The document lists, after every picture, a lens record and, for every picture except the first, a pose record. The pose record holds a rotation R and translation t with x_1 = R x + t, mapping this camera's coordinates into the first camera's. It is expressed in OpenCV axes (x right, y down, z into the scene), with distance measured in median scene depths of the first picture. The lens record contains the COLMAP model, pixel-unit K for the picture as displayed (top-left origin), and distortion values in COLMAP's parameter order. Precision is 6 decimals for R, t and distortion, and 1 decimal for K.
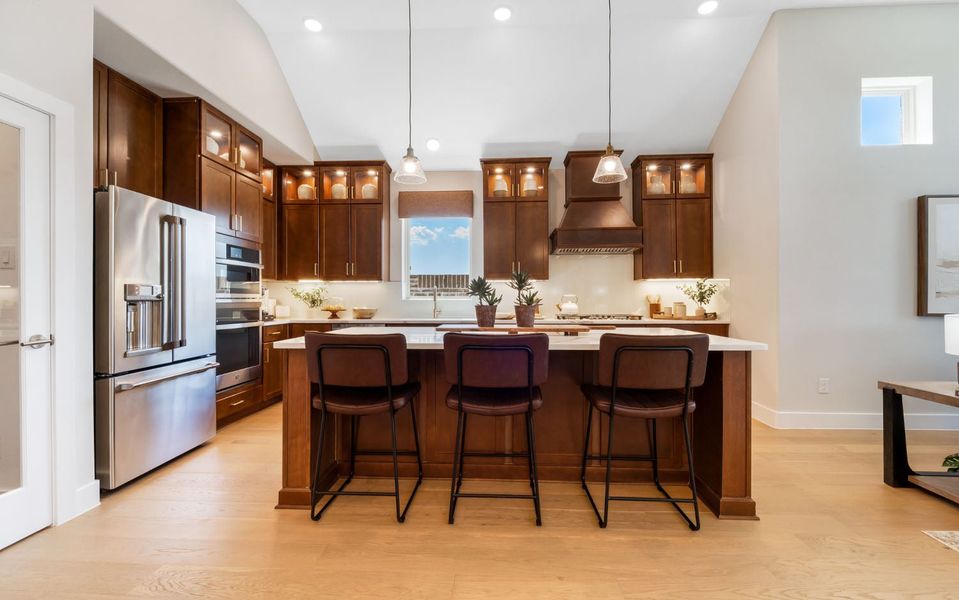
lens RADIAL K [[404.9, 0, 478.5], [0, 404.9, 299.3], [0, 0, 1]] dist [0.000166, -0.001937]
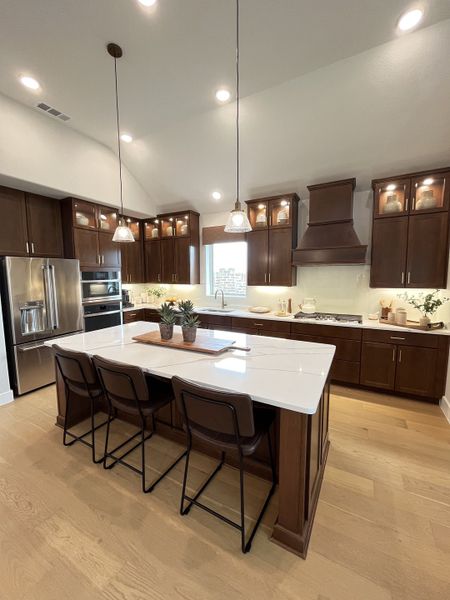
lens RADIAL K [[245.6, 0, 225.6], [0, 245.6, 298.0], [0, 0, 1]] dist [-0.001867, -0.000699]
pose [[0.899447, 0.038508, -0.435331, 0.332160], [0.002081, 0.995722, 0.092377, -0.087499], [0.437026, -0.083994, 0.895519, 0.170252]]
